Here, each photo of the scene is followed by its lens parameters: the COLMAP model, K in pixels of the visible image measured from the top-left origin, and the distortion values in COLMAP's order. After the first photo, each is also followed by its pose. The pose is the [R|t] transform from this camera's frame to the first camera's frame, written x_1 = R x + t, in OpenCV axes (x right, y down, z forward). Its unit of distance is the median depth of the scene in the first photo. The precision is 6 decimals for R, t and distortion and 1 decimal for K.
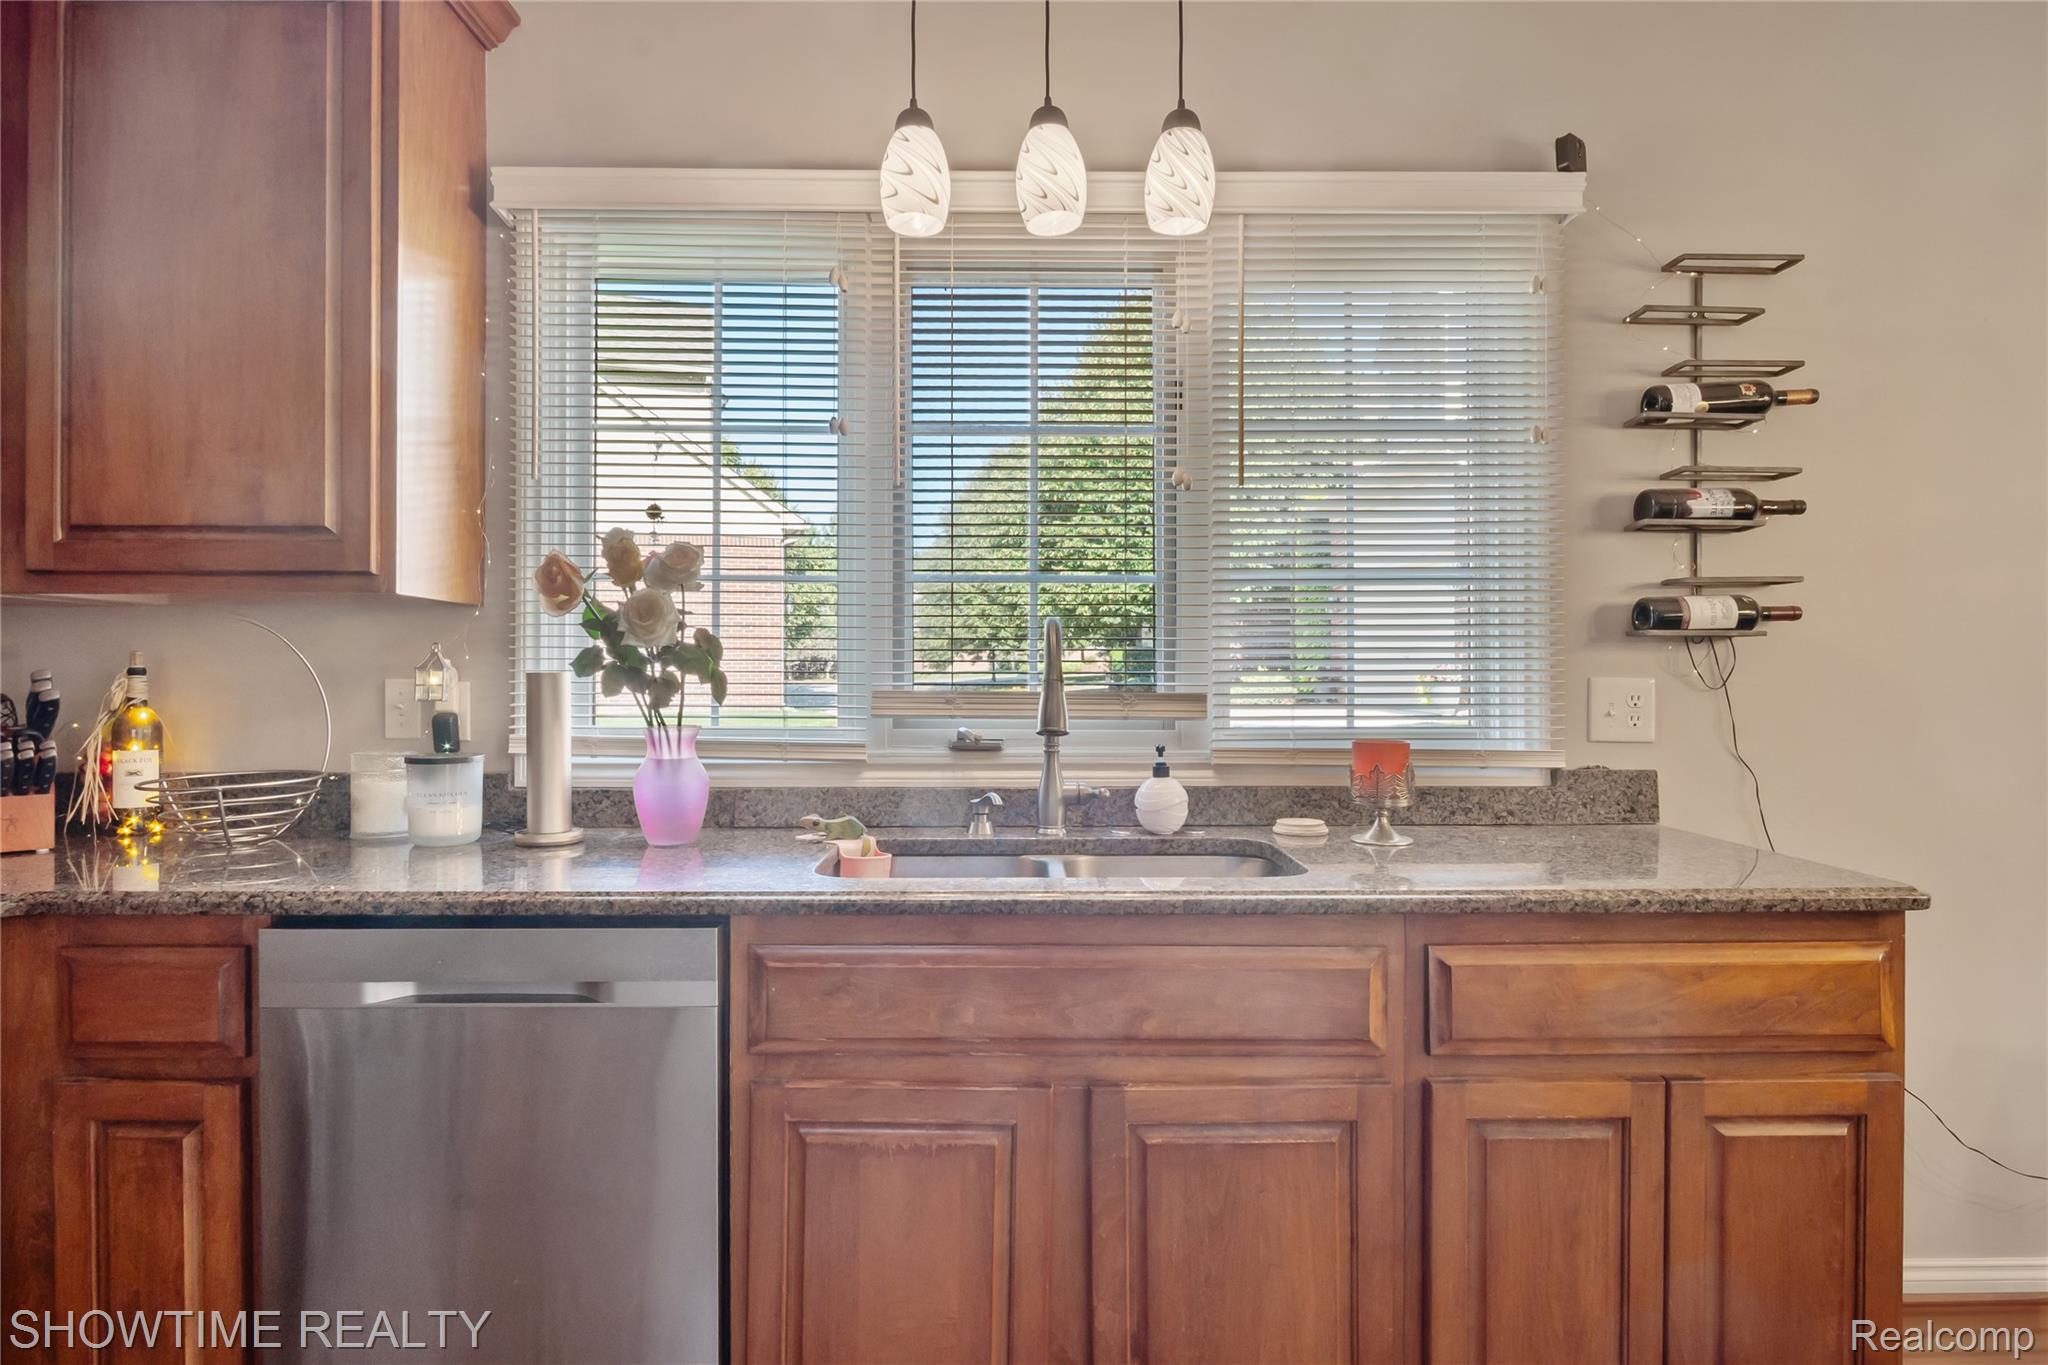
lens RADIAL K [[1122.2, 0, 1029.6], [0, 1122.2, 672.3], [0, 0, 1]] dist [0.000124, -0.005053]
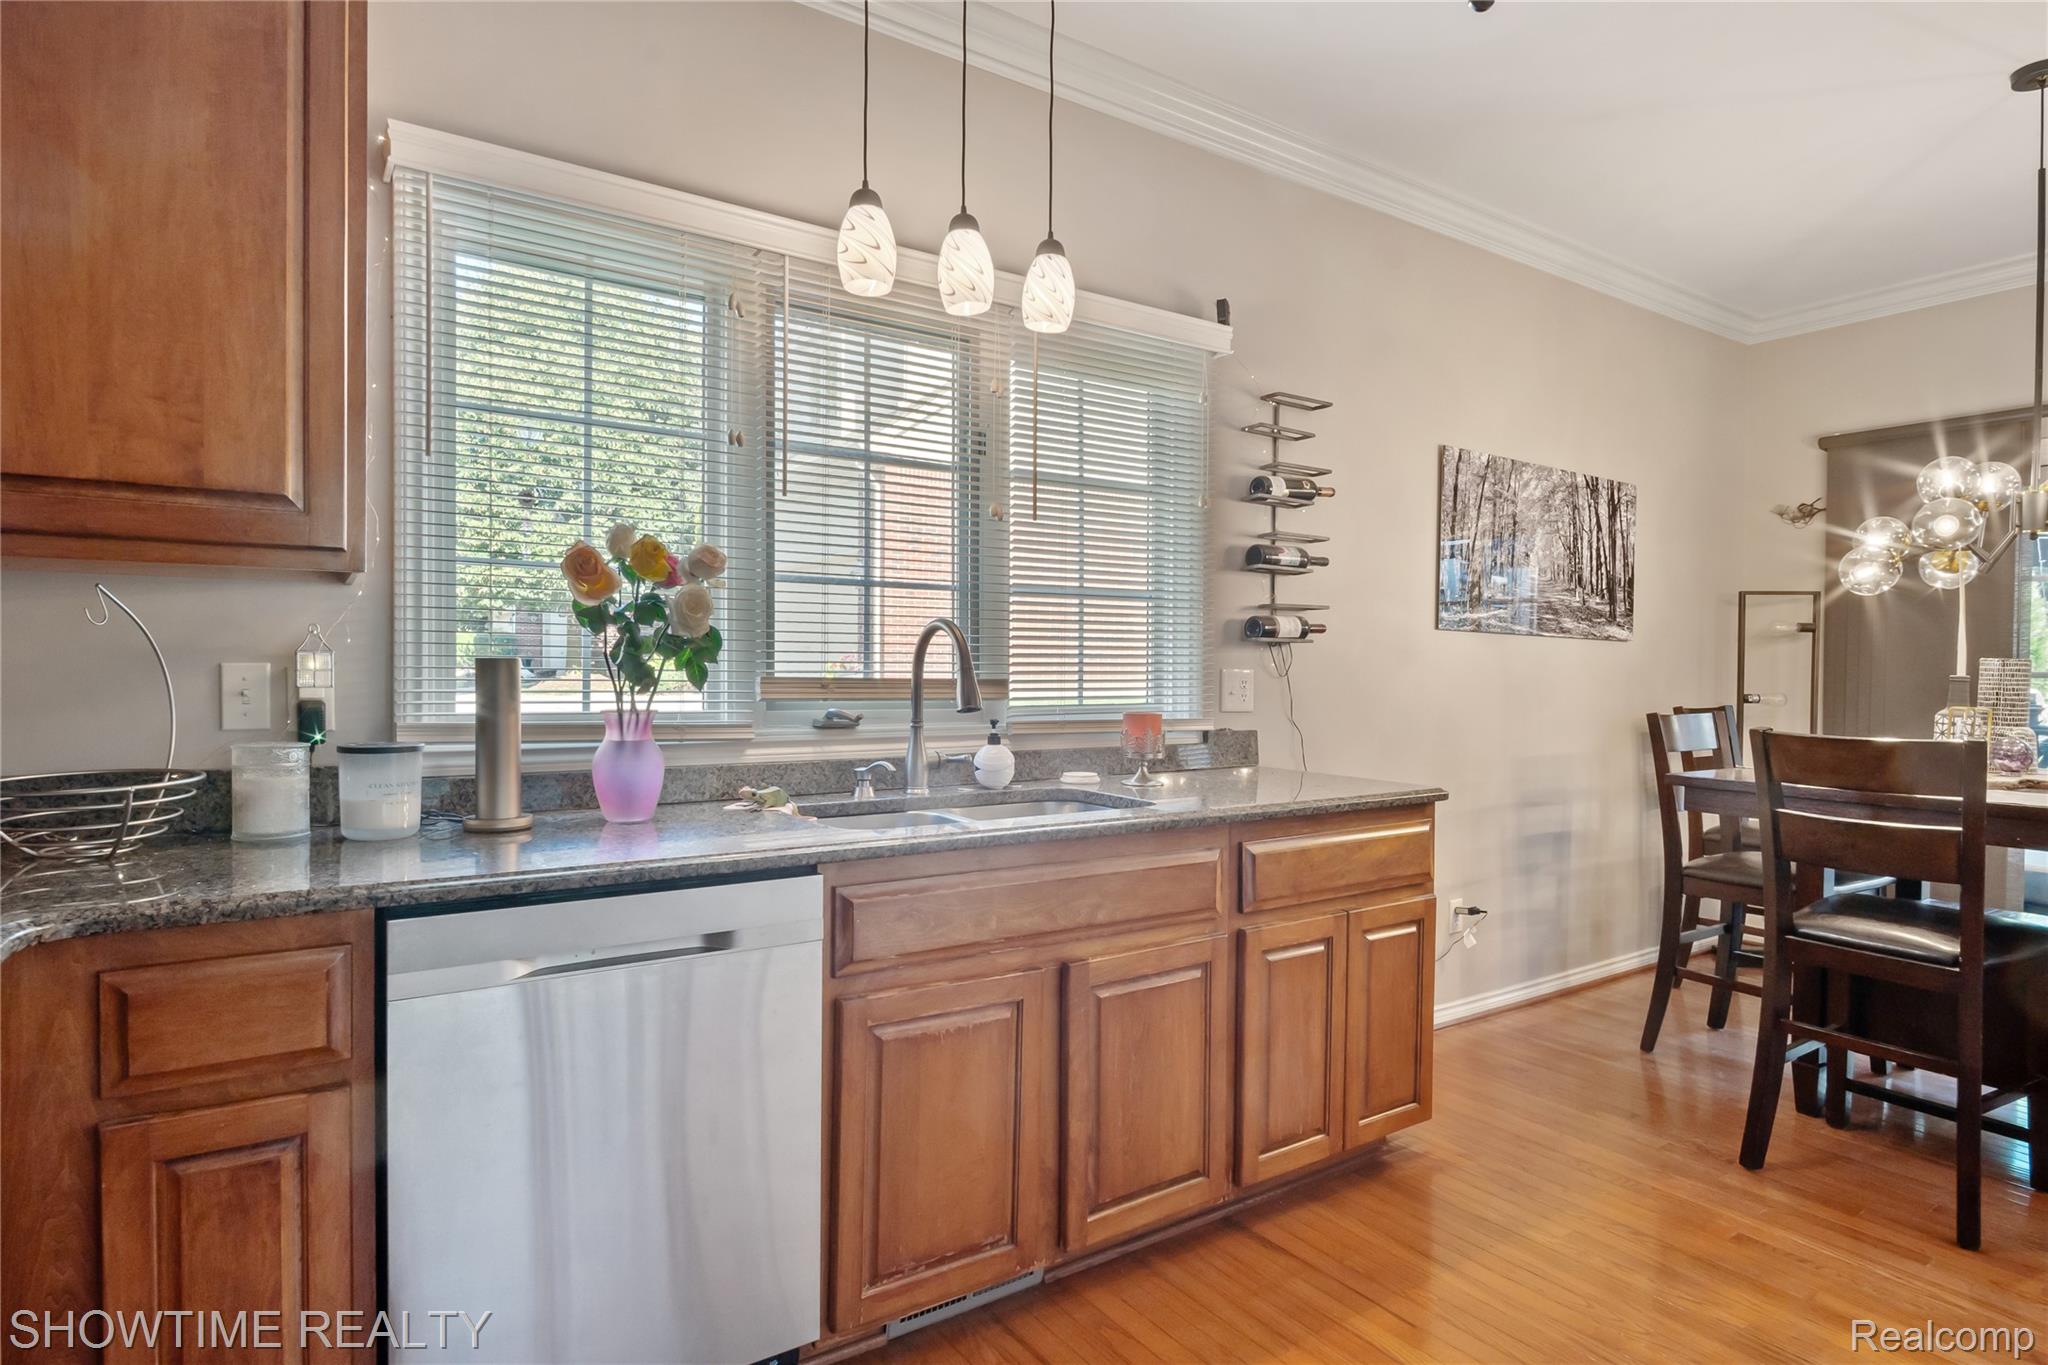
lens RADIAL K [[1122.2, 0, 1004.0], [0, 1122.2, 678.5], [0, 0, 1]] dist [0.000124, -0.005053]
pose [[0.833428, 0.000641, 0.552628, -0.600402], [-0.009252, 0.999875, 0.012795, 0.001527], [-0.552551, -0.015777, 0.833330, -0.077663]]
